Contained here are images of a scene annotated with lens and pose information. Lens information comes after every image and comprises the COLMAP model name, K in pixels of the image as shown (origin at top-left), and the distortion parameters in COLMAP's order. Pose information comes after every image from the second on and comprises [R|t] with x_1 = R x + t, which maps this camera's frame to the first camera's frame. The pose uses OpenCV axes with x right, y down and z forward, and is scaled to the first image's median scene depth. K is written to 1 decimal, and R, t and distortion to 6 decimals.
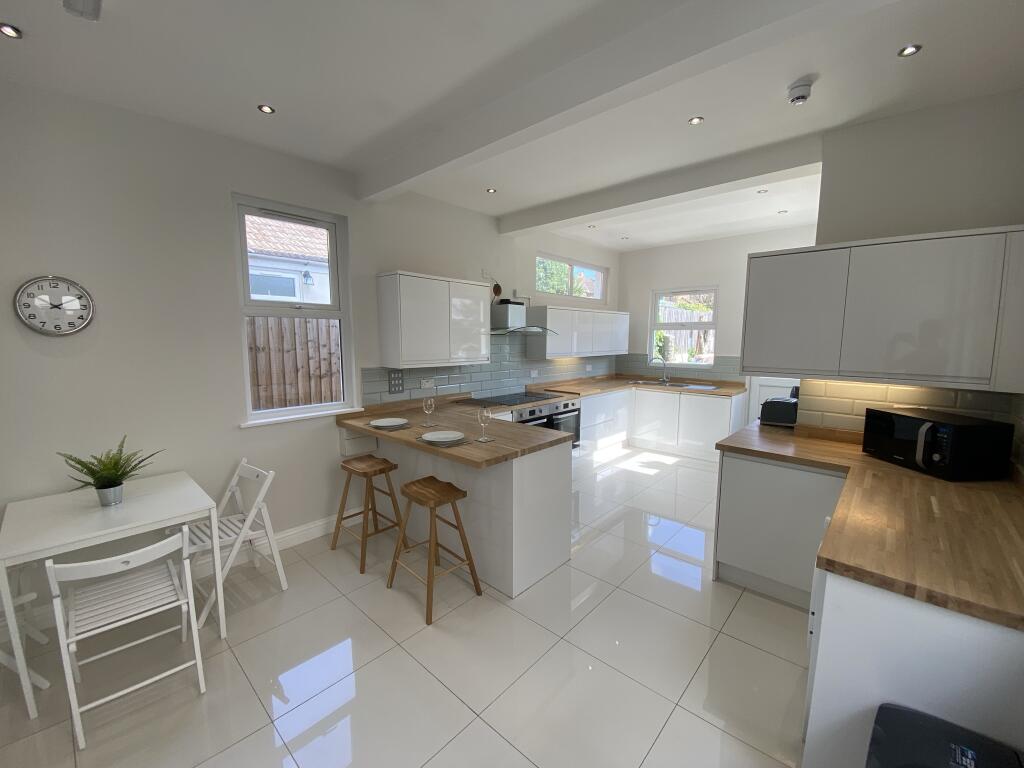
lens RADIAL K [[419.2, 0, 507.4], [0, 419.2, 386.9], [0, 0, 1]] dist [0.000367, -0.000181]
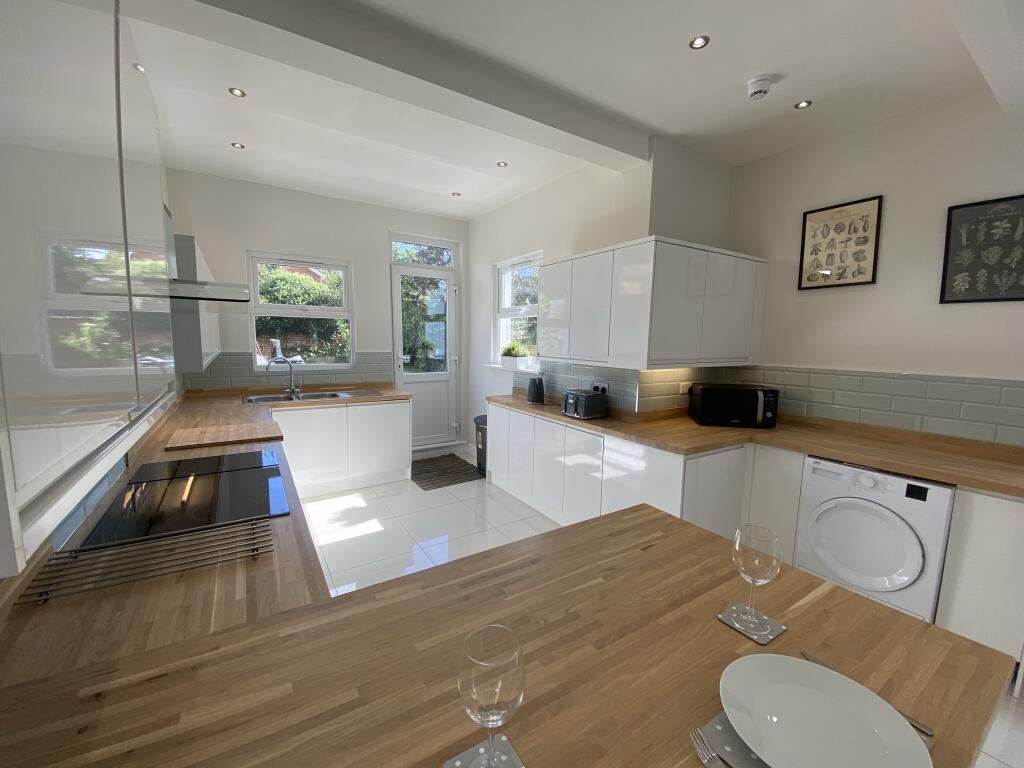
lens RADIAL K [[419.2, 0, 507.4], [0, 419.2, 386.9], [0, 0, 1]] dist [0.000367, -0.000181]
pose [[0.254009, -0.109362, 0.960999, -0.211117], [0.100475, 0.991195, 0.086241, -0.051975], [-0.961969, 0.074651, 0.262760, 0.566086]]
